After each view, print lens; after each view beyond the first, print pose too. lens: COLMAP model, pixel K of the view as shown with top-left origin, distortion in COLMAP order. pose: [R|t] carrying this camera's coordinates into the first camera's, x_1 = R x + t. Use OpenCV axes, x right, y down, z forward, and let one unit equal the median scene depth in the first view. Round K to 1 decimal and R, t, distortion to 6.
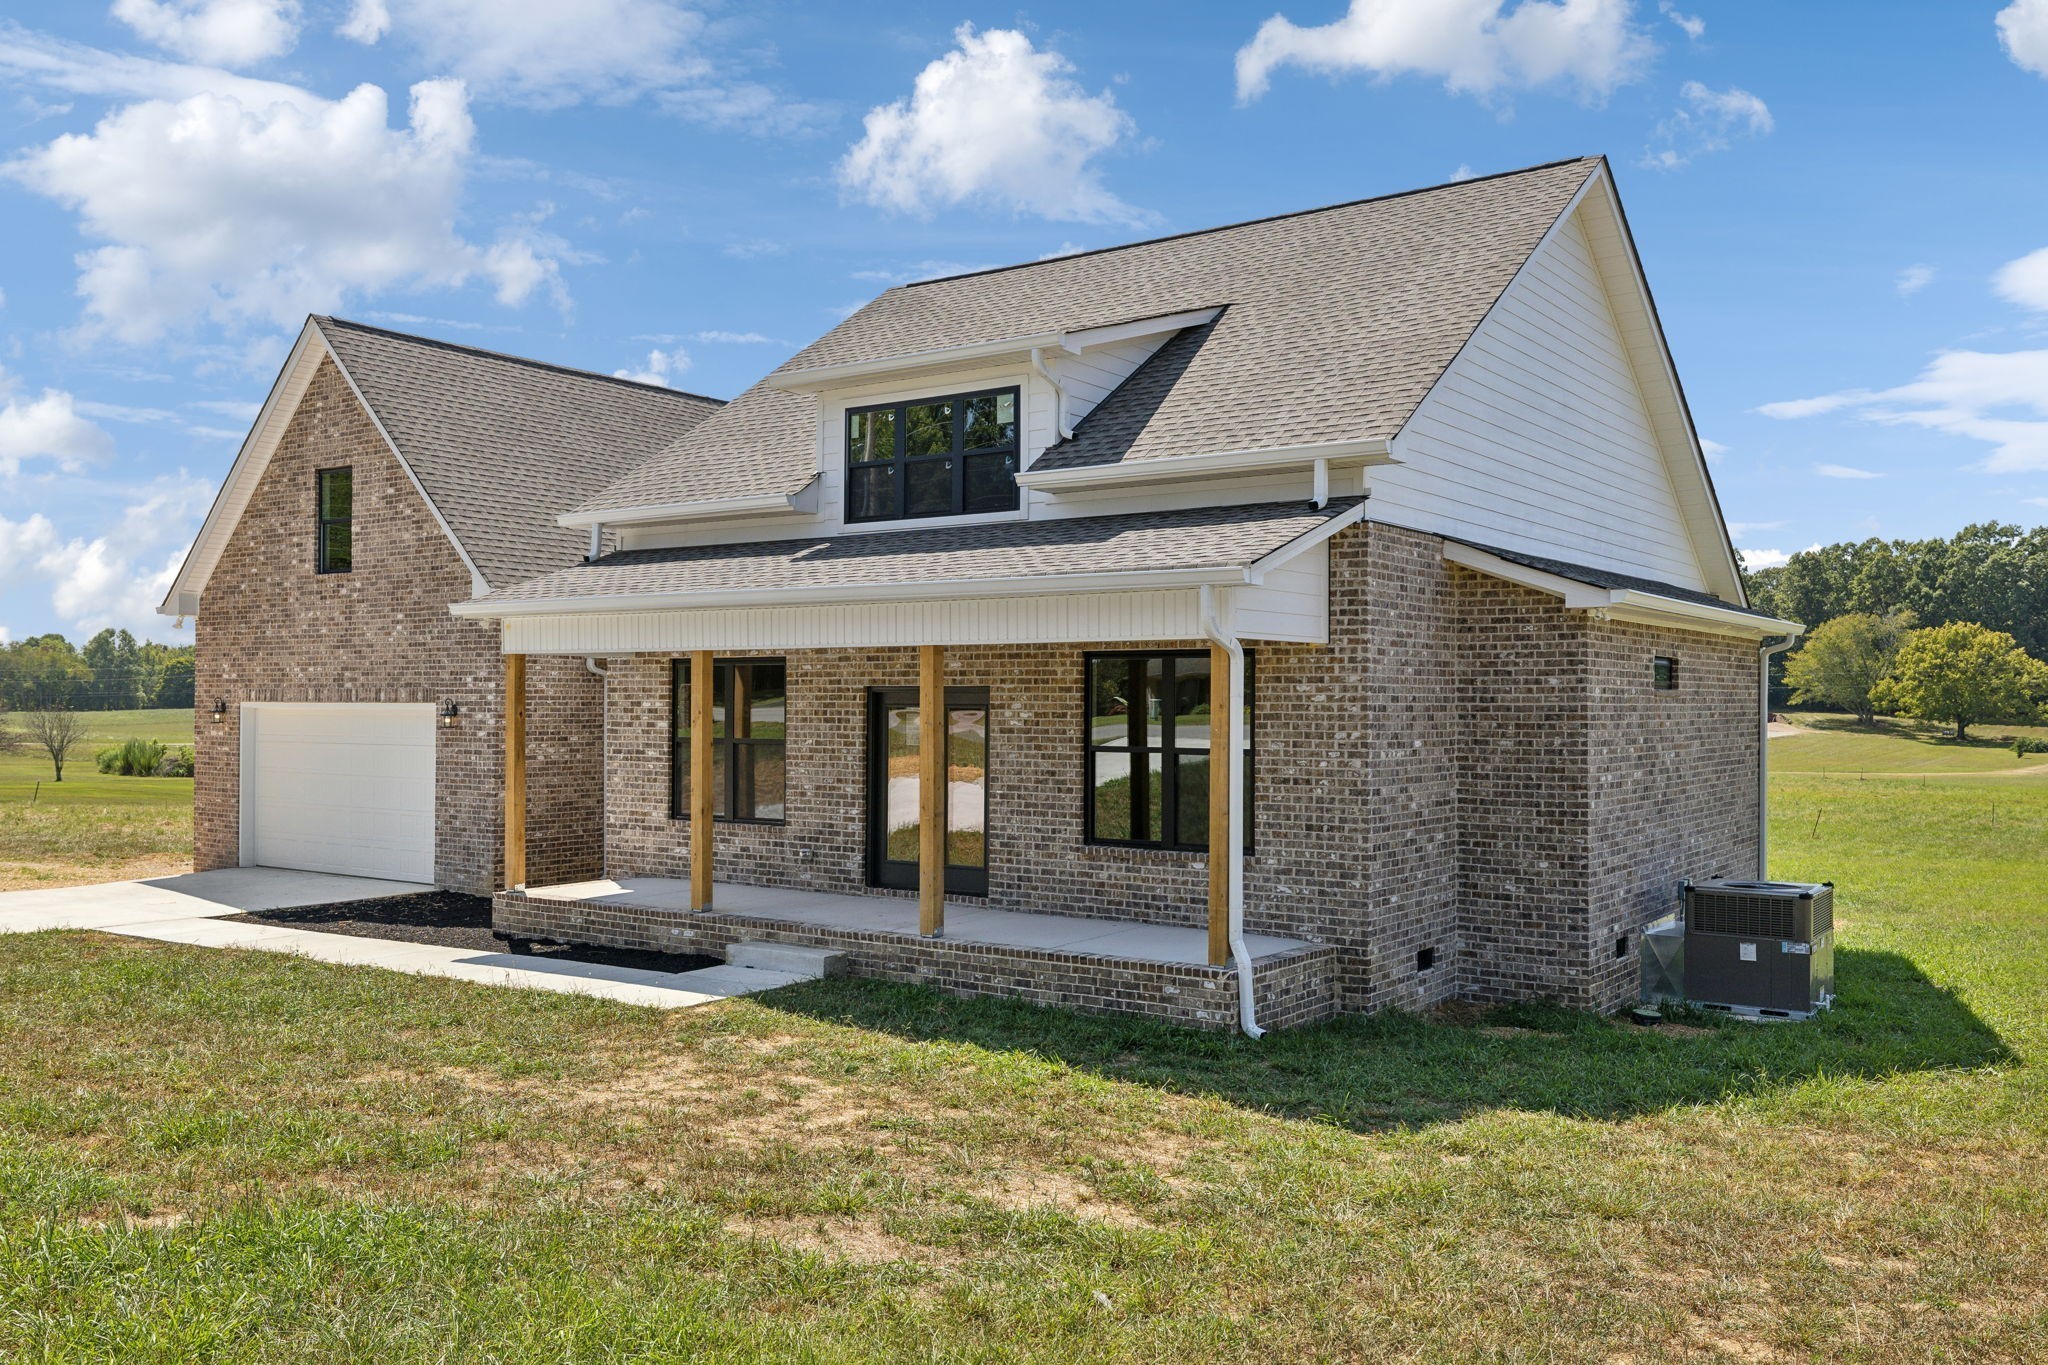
lens RADIAL K [[1650.1, 0, 1024.0], [0, 1650.1, 682.5], [0, 0, 1]] dist [0.003919, 0.000121]
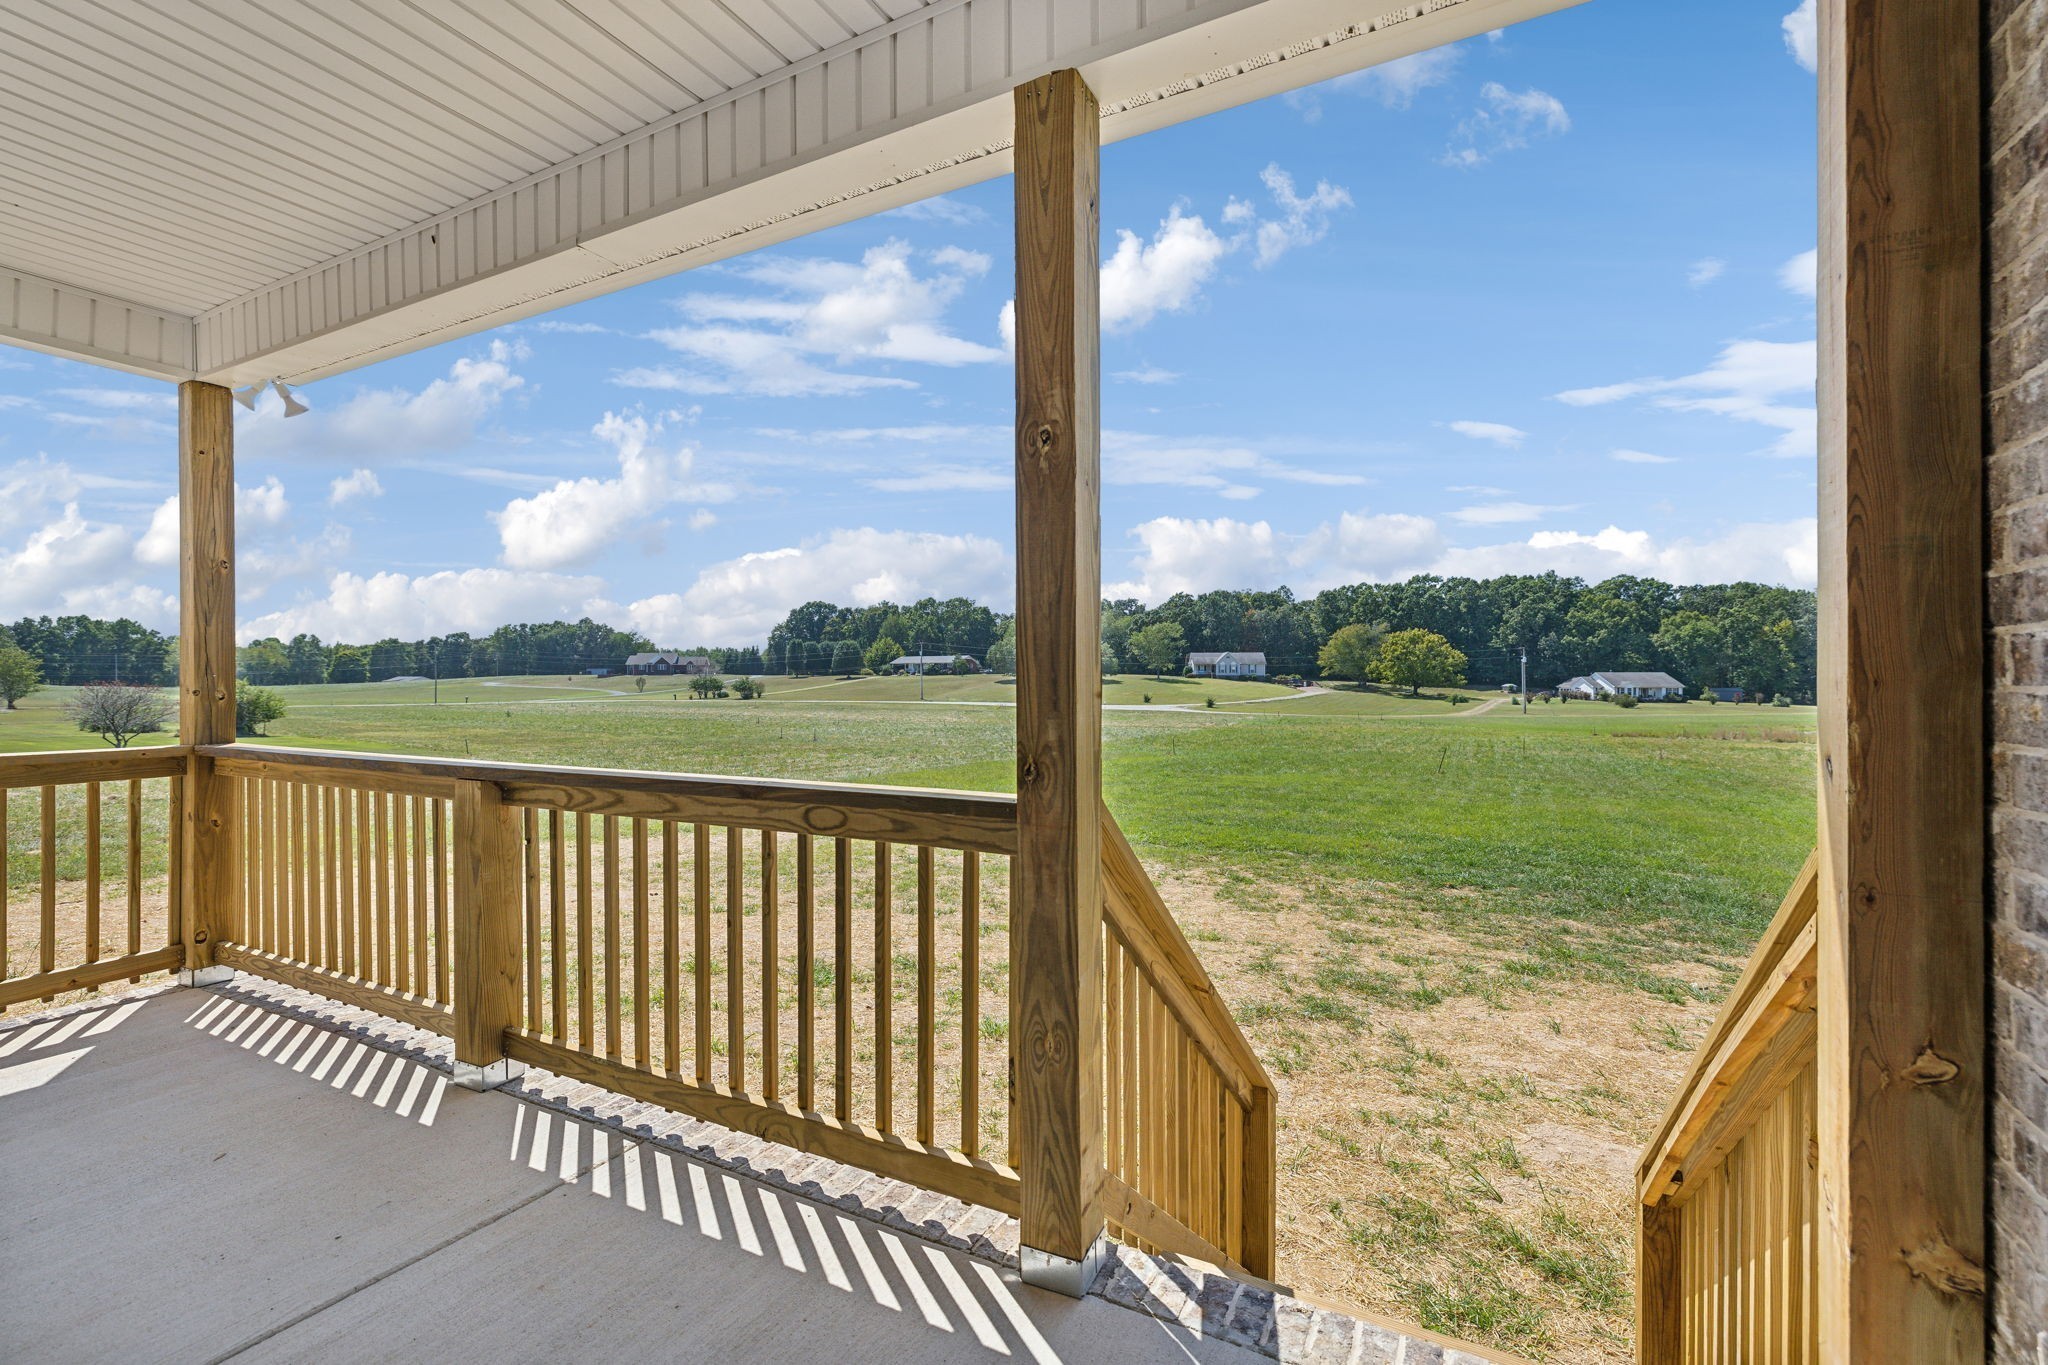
lens RADIAL K [[934.4, 0, 1013.6], [0, 934.4, 683.5], [0, 0, 1]] dist [0.003642, 0.000095]
pose [[0.990907, -0.001877, 0.134535, 0.023886], [-0.001066, 0.999762, 0.021797, 0.003038], [-0.134544, -0.021742, 0.990669, 0.430576]]
